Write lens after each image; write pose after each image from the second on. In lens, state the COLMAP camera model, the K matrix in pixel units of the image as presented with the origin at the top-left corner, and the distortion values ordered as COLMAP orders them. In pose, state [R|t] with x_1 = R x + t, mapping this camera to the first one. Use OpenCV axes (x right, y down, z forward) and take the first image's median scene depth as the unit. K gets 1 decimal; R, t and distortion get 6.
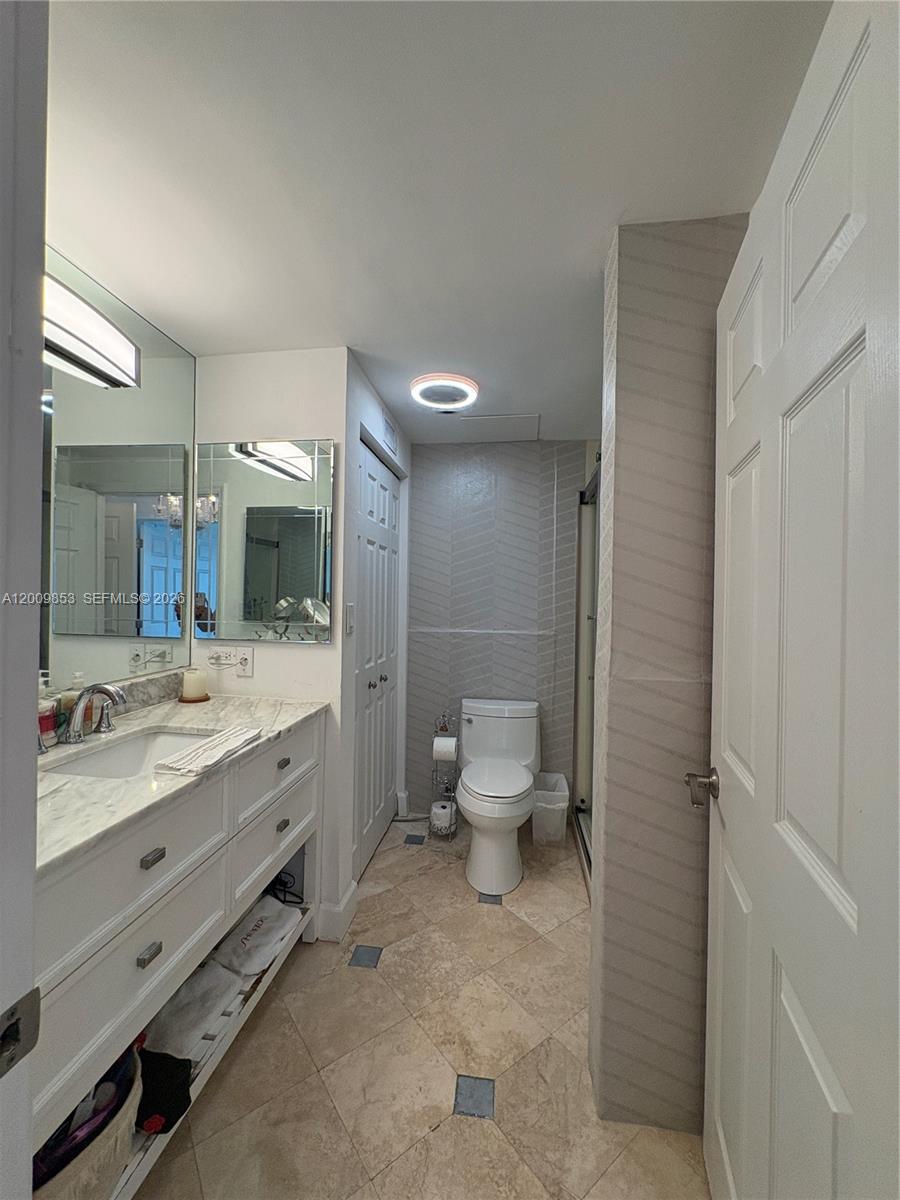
lens RADIAL K [[482.3, 0, 448.3], [0, 482.3, 598.2], [0, 0, 1]] dist [-0.003351, 0.001029]
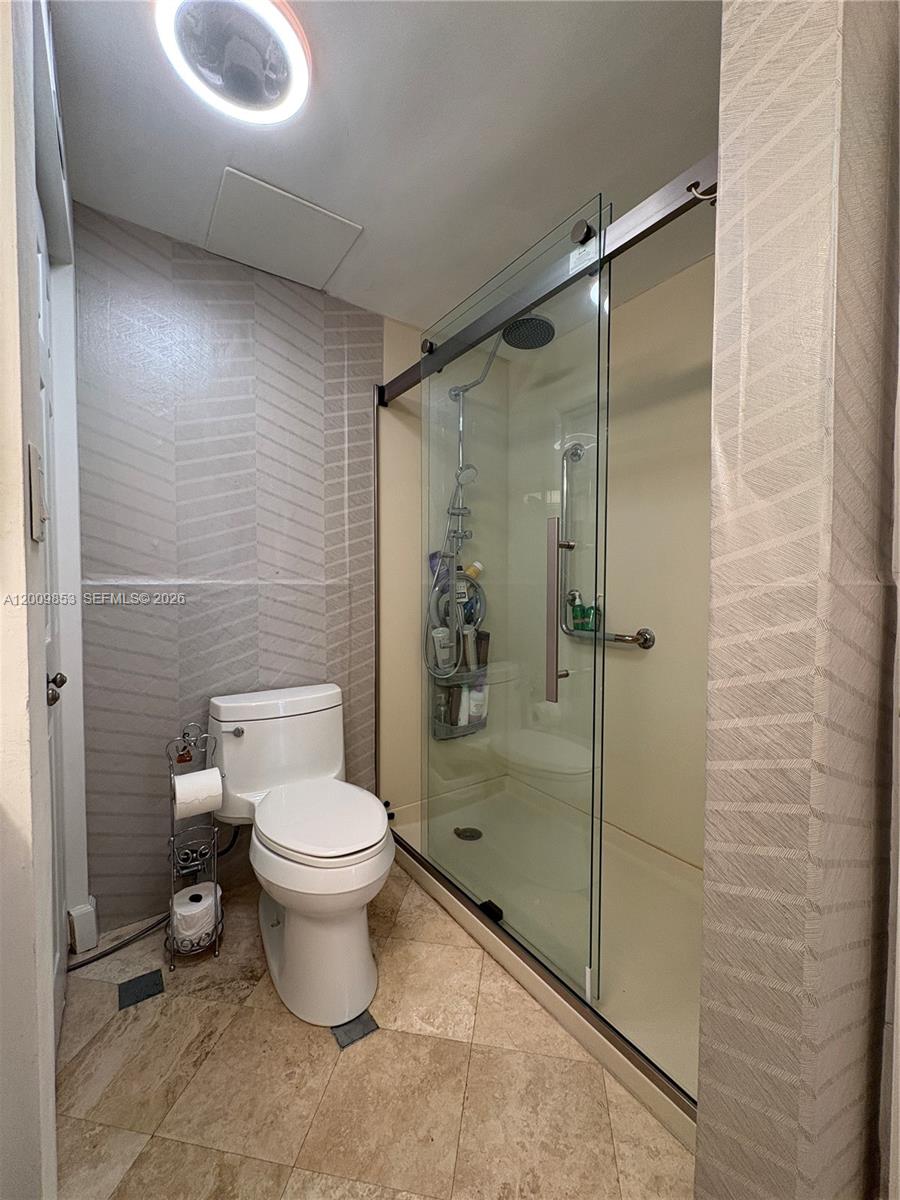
lens RADIAL K [[482.3, 0, 451.7], [0, 482.3, 598.7], [0, 0, 1]] dist [-0.003351, 0.001029]
pose [[0.729536, -0.033767, 0.683108, -0.155562], [0.009050, 0.999170, 0.039725, 0.072150], [-0.683882, -0.022799, 0.729236, 0.399027]]
